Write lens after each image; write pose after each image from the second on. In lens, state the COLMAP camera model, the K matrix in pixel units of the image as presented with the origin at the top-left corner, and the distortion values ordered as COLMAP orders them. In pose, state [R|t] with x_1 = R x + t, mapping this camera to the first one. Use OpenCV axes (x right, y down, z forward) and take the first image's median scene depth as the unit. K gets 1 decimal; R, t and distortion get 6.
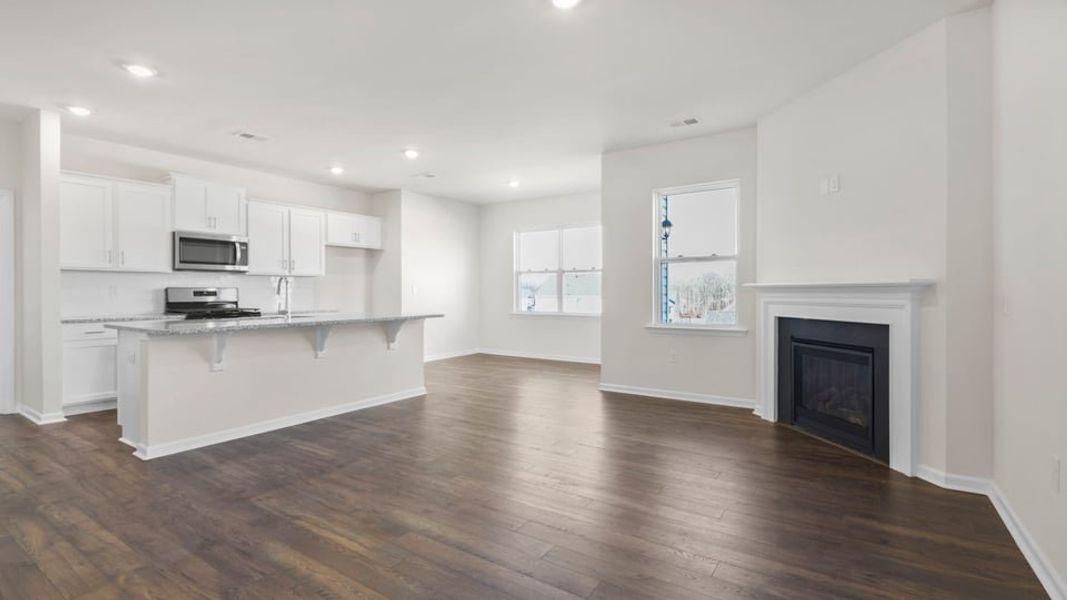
lens RADIAL K [[497.0, 0, 542.0], [0, 497.0, 294.1], [0, 0, 1]] dist [-0.015306, 0.000338]
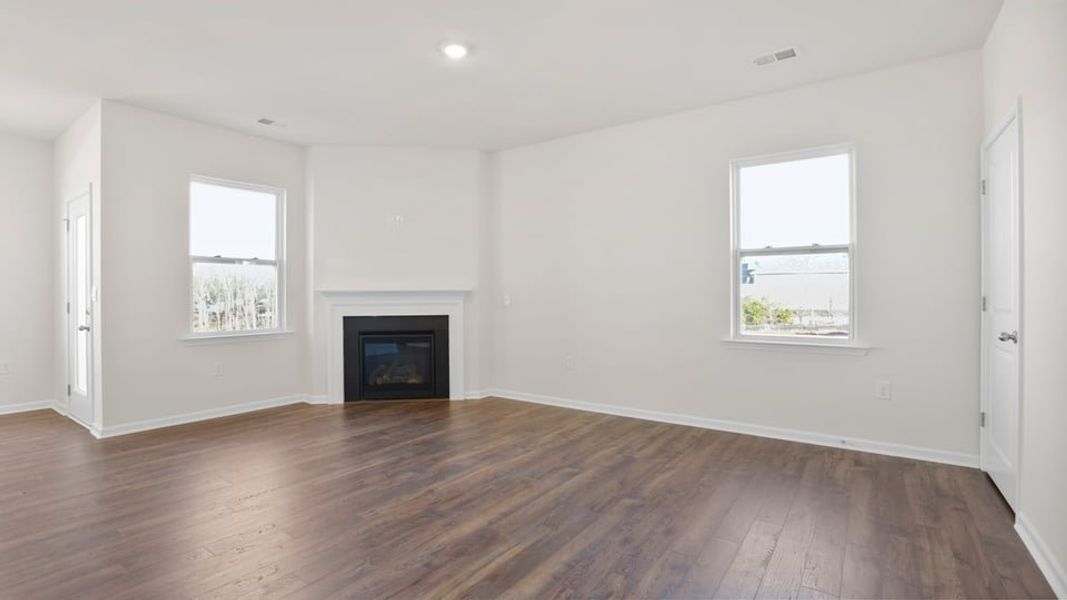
lens RADIAL K [[497.0, 0, 542.0], [0, 497.0, 294.1], [0, 0, 1]] dist [-0.015306, 0.000338]
pose [[0.011268, 0.000549, 0.999936, -0.979573], [0.006812, 0.999977, -0.000625, -0.006552], [-0.999913, 0.006818, 0.011264, 0.657735]]
